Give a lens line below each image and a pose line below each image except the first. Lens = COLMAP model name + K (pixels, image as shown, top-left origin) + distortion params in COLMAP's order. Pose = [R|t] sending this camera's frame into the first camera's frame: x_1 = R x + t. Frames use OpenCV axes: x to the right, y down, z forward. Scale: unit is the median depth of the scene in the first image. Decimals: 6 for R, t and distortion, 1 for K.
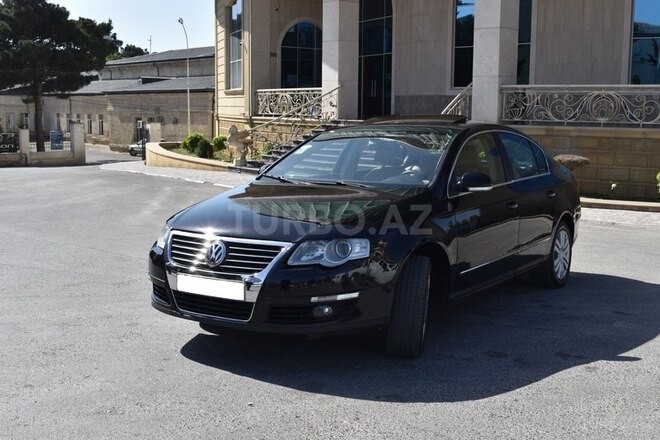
lens RADIAL K [[810.2, 0, 329.2], [0, 810.2, 216.0], [0, 0, 1]] dist [-0.045865, 0.000000]
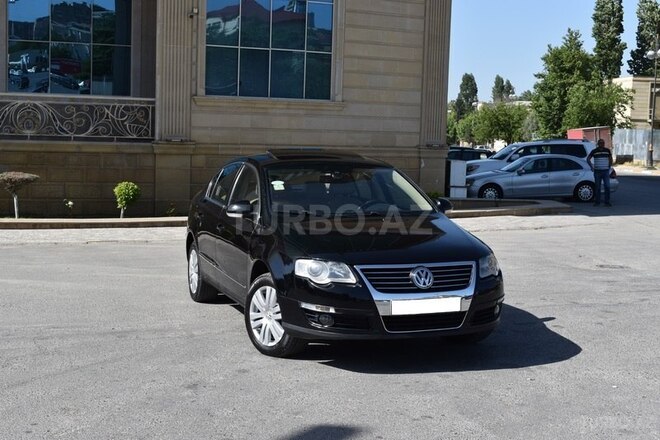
lens RADIAL K [[1003.9, 0, 327.3], [0, 1003.9, 218.0], [0, 0, 1]] dist [-0.035669, 0.000000]
pose [[0.602363, -0.067879, 0.795331, -0.355792], [0.079913, 0.996500, 0.024524, -0.022957], [-0.794212, 0.048785, 0.605679, 0.050782]]
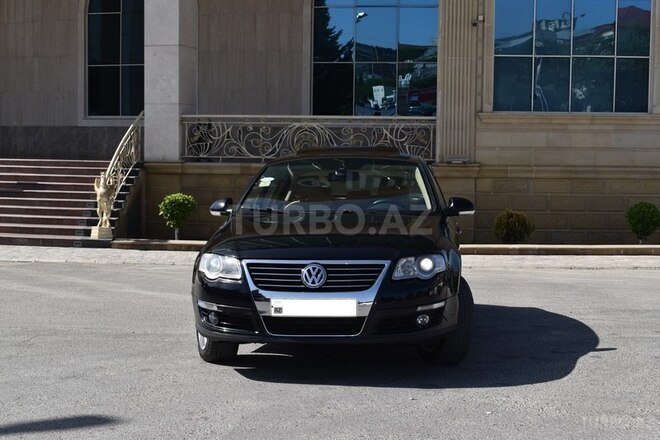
lens RADIAL K [[1119.0, 0, 330.9], [0, 1119.0, 224.8], [0, 0, 1]] dist [-0.010549, 0.000000]
pose [[0.883343, -0.031766, 0.467650, -0.201456], [0.060027, 0.997152, -0.045650, 0.012014], [-0.464868, 0.068396, 0.882734, -0.075464]]
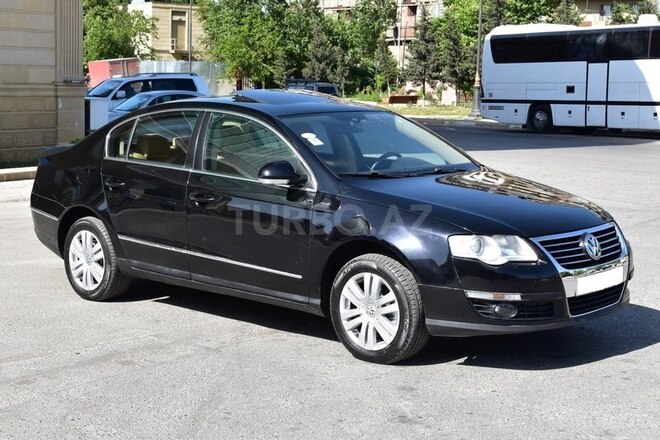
lens RADIAL K [[1119.0, 0, 328.7], [0, 1119.0, 219.3], [0, 0, 1]] dist [-0.010549, 0.000000]
pose [[0.148066, -0.135528, 0.979647, -0.384860], [0.098714, 0.987644, 0.121714, -0.046951], [-0.984039, 0.078683, 0.159615, 0.276702]]
